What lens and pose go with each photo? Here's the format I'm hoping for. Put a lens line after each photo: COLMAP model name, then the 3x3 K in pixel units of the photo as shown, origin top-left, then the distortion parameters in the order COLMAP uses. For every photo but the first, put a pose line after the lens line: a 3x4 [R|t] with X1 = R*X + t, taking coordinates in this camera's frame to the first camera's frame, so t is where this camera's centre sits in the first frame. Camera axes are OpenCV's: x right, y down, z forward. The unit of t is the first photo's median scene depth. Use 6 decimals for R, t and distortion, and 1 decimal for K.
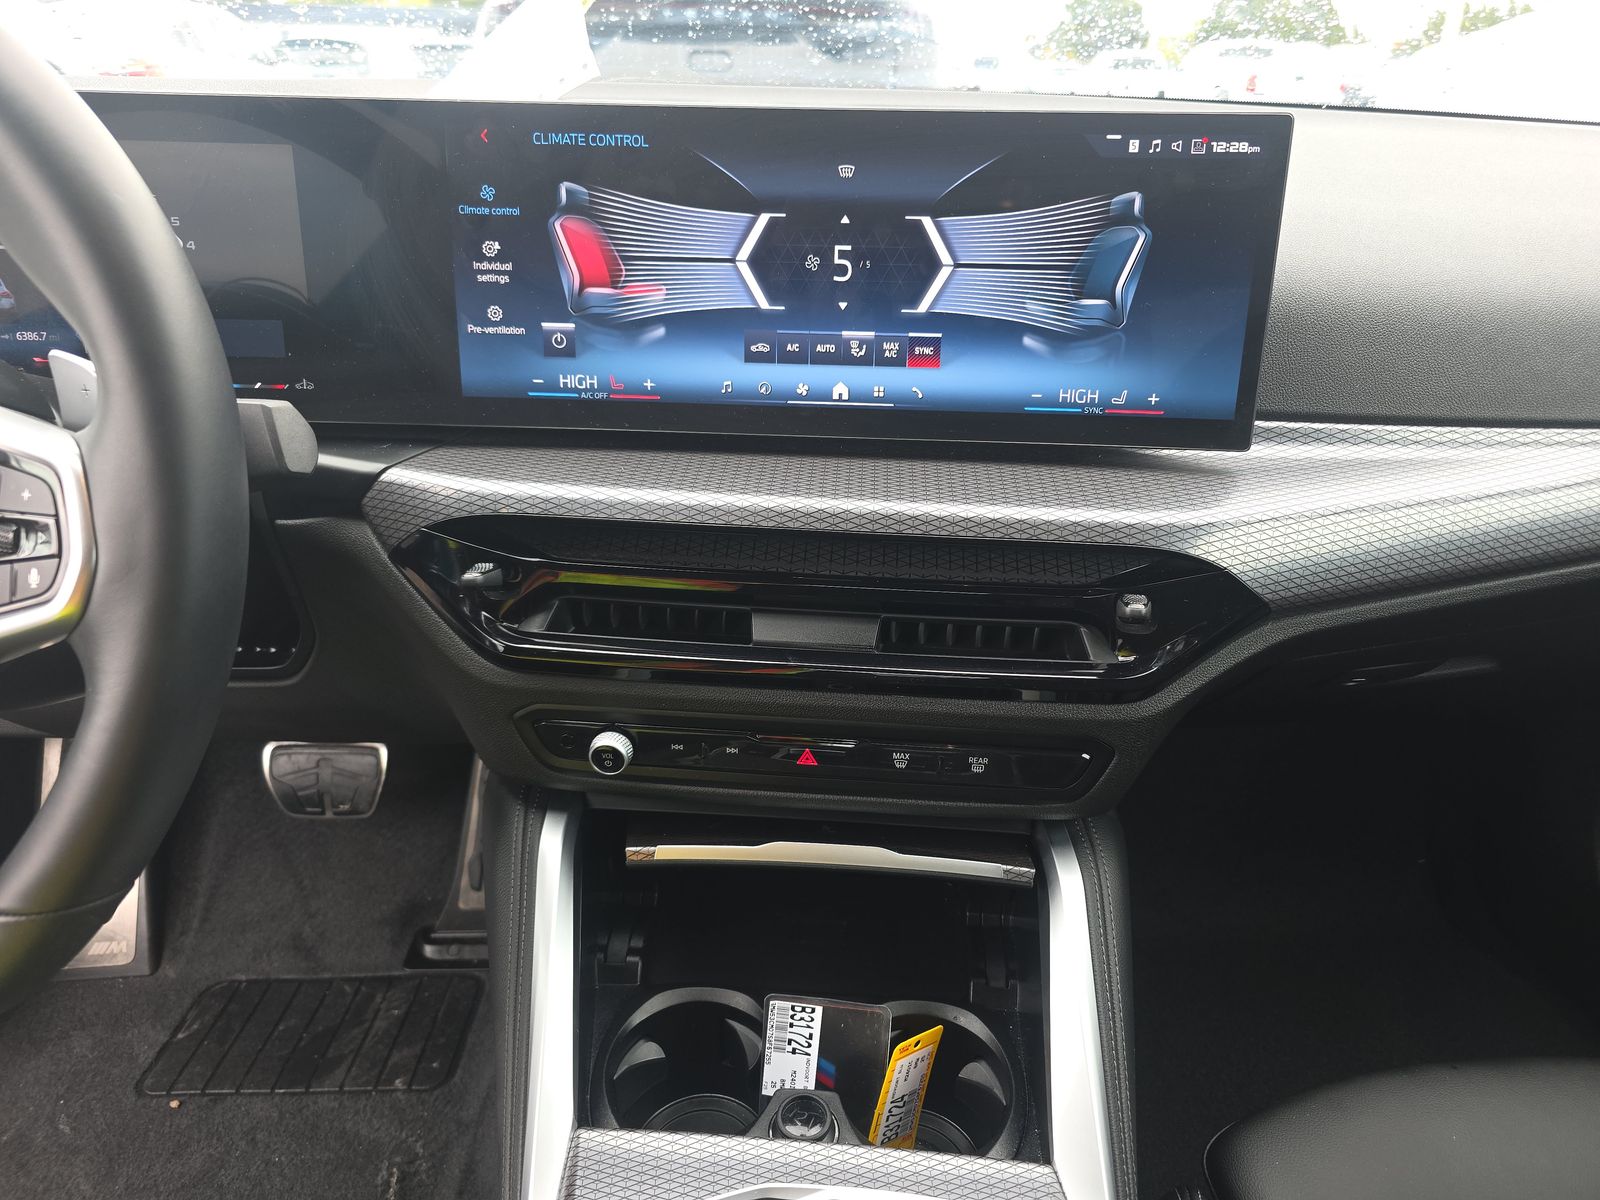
lens RADIAL K [[993.6, 0, 799.8], [0, 993.6, 603.0], [0, 0, 1]] dist [0.010412, 0.000142]
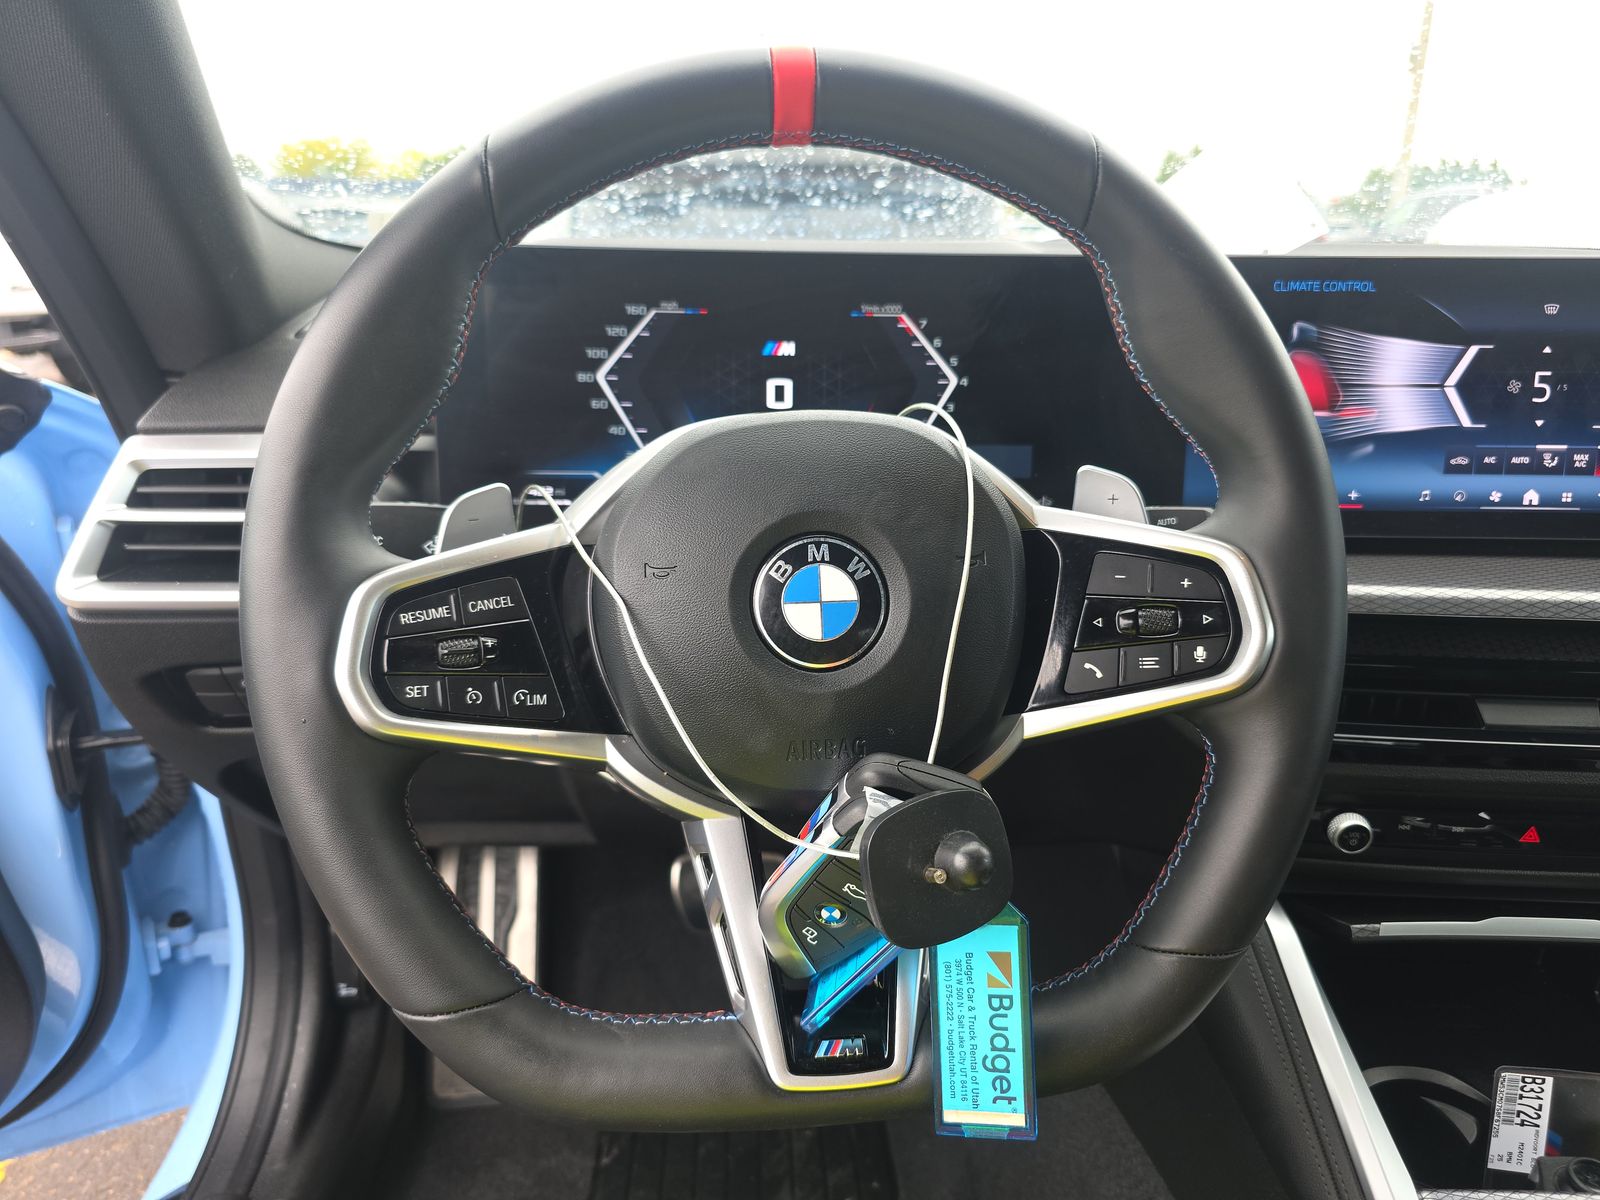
lens RADIAL K [[1080.0, 0, 800.1], [0, 1080.0, 596.3], [0, 0, 1]] dist [0.007499, -0.001815]
pose [[0.999757, -0.018582, 0.011854, -0.794830], [0.019728, 0.994246, -0.105289, 0.007661], [-0.009829, 0.105497, 0.994371, -0.184237]]
